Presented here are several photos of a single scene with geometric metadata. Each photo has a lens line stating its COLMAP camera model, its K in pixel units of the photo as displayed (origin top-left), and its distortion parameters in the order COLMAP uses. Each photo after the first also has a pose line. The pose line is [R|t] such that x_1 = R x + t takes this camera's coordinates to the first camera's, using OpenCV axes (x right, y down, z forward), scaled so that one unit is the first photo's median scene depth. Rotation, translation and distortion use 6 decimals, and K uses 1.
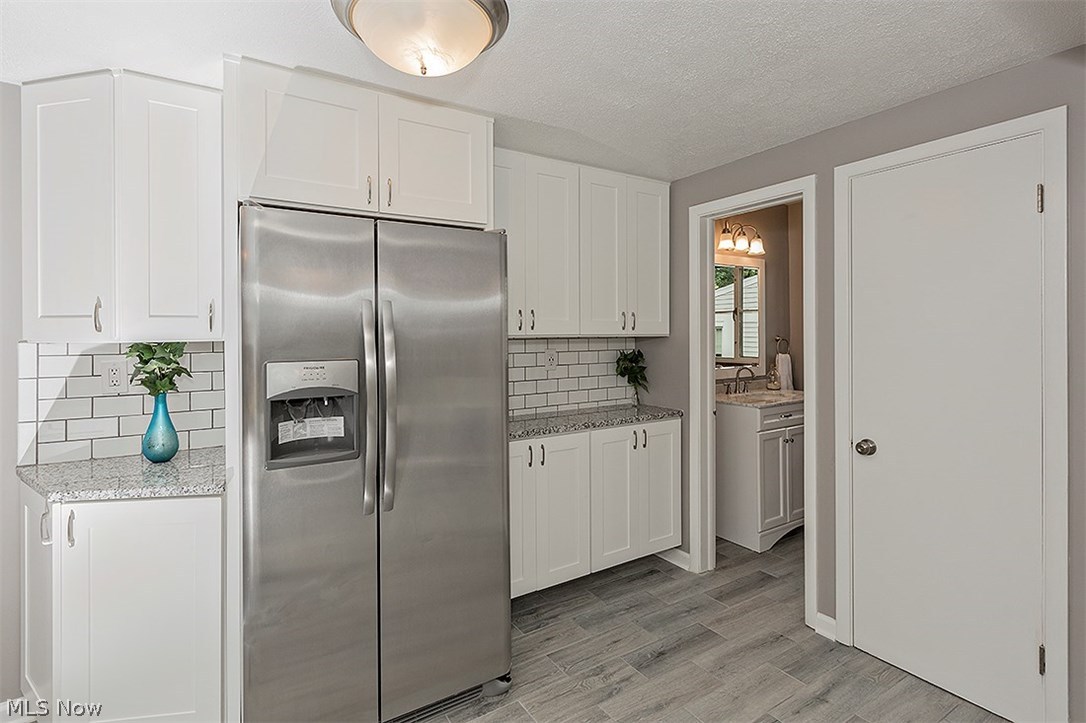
lens RADIAL K [[500.8, 0, 543.0], [0, 500.8, 361.5], [0, 0, 1]] dist [-0.000864, -0.000039]
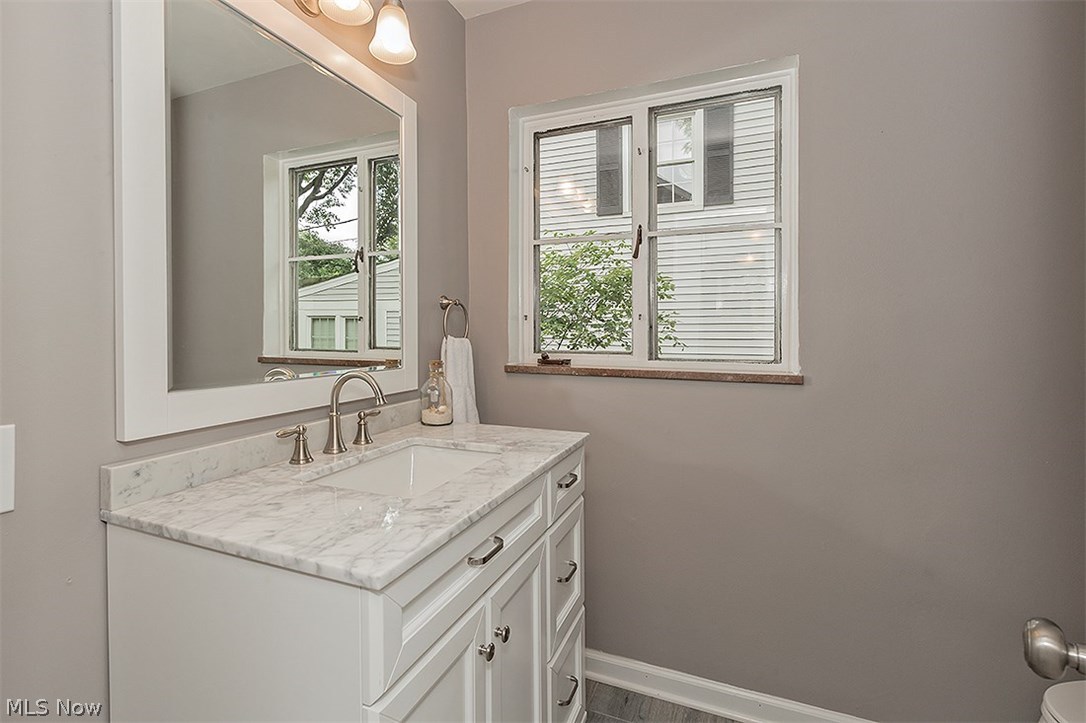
lens RADIAL K [[500.8, 0, 543.0], [0, 500.8, 361.5], [0, 0, 1]] dist [-0.000864, -0.000039]
pose [[0.792623, -0.001248, 0.609711, 0.282452], [-0.001394, 0.999992, 0.003859, 0.003307], [-0.609711, -0.003908, 0.792614, 0.627861]]
